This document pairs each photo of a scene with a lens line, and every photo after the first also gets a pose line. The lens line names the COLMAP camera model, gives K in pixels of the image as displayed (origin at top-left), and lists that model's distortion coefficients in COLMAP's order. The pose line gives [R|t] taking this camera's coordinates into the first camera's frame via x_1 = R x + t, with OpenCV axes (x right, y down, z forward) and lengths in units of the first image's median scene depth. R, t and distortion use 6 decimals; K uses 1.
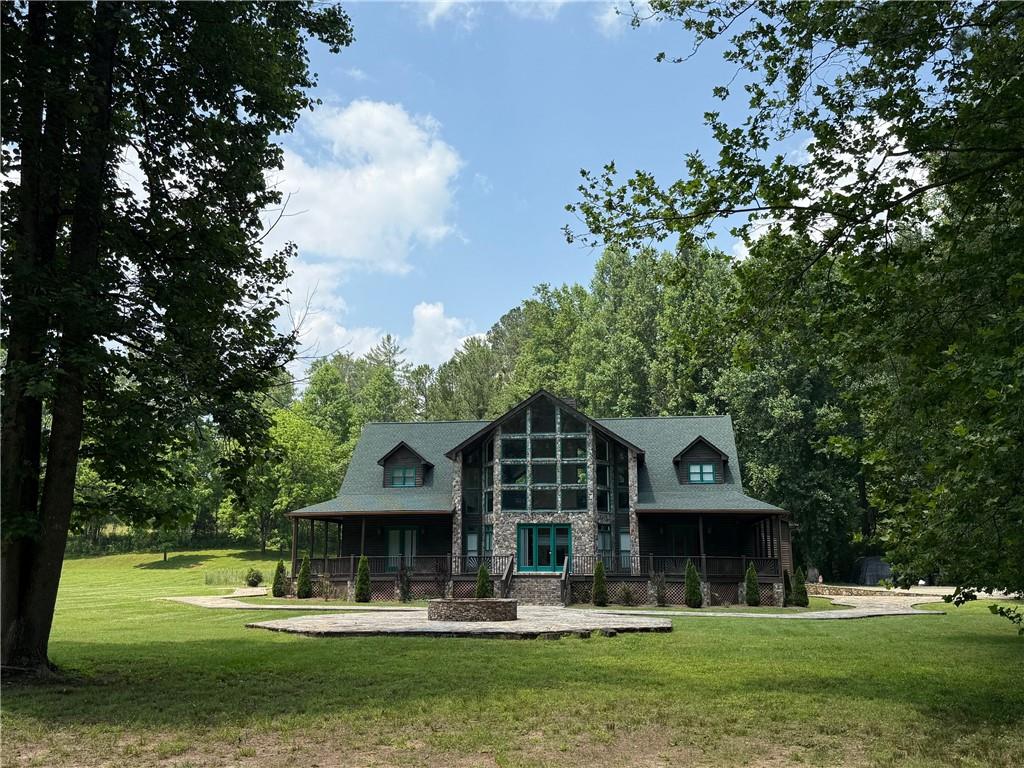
lens RADIAL K [[1020.1, 0, 490.6], [0, 1020.1, 388.2], [0, 0, 1]] dist [0.141645, 0.000000]
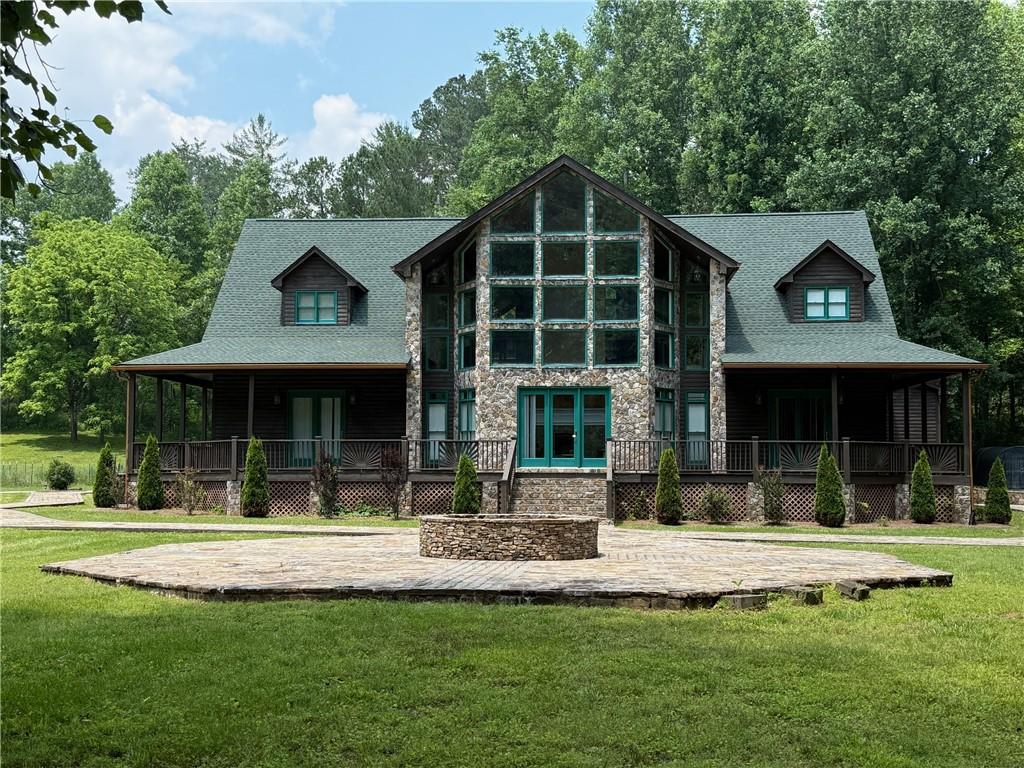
lens RADIAL K [[1390.7, 0, 482.1], [0, 1390.7, 401.8], [0, 0, 1]] dist [0.167965, 0.000000]
pose [[0.997711, 0.006972, 0.067255, -0.047054], [-0.015381, 0.991994, 0.125341, 0.040861], [-0.065842, -0.126089, 0.989832, 0.209004]]
